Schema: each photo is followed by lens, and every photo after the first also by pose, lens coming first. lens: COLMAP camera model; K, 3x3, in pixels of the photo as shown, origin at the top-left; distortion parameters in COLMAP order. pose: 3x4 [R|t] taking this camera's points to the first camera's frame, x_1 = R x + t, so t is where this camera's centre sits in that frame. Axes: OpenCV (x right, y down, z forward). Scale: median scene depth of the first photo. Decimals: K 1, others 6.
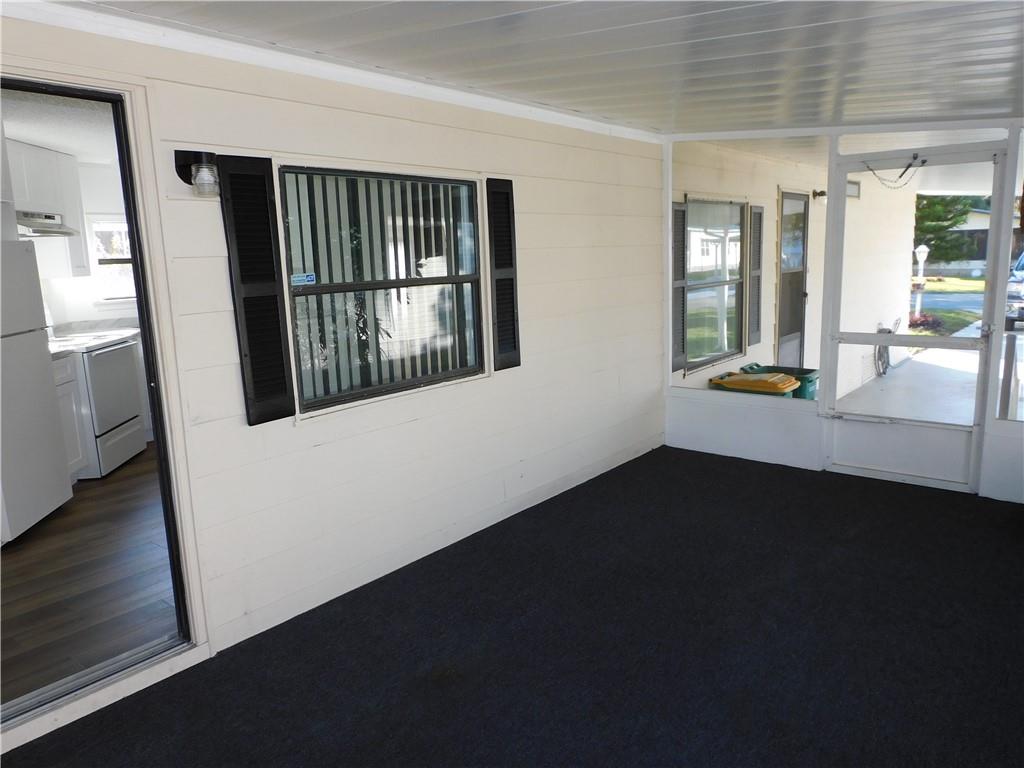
lens RADIAL K [[730.0, 0, 514.4], [0, 730.0, 383.3], [0, 0, 1]] dist [-0.006659, 0.001517]
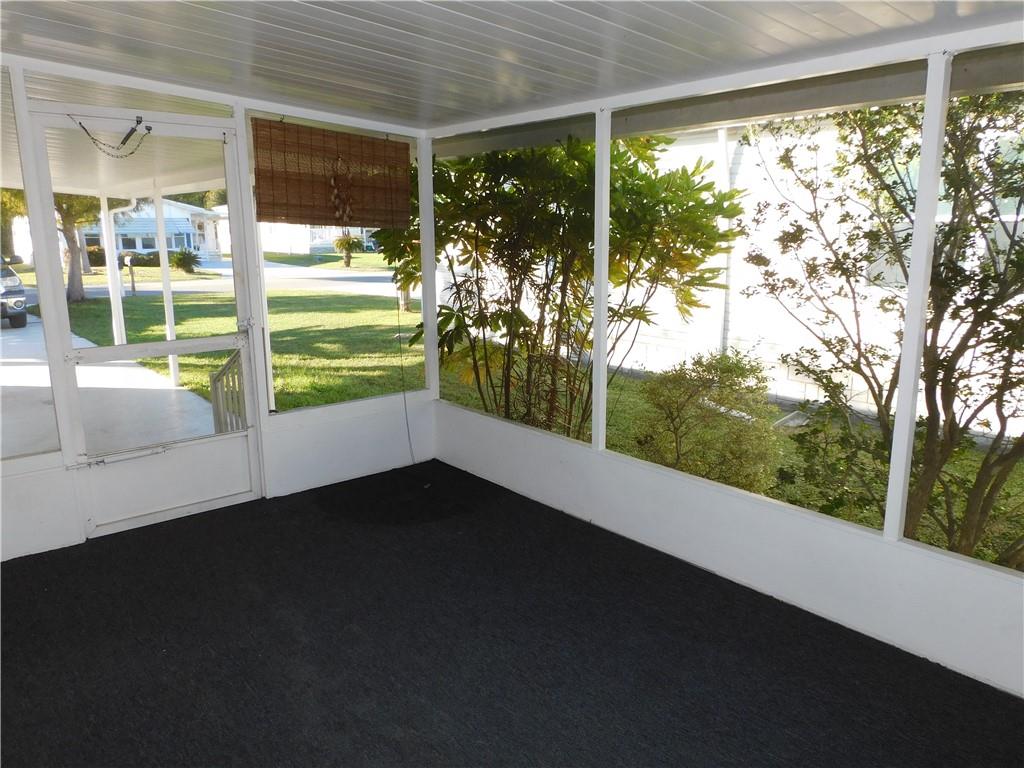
lens RADIAL K [[730.0, 0, 512.3], [0, 730.0, 386.0], [0, 0, 1]] dist [-0.006659, 0.001517]
pose [[0.198724, -0.175814, 0.964157, -0.187243], [0.173490, 0.974552, 0.141951, -0.067364], [-0.964578, 0.139062, 0.224169, 0.453990]]
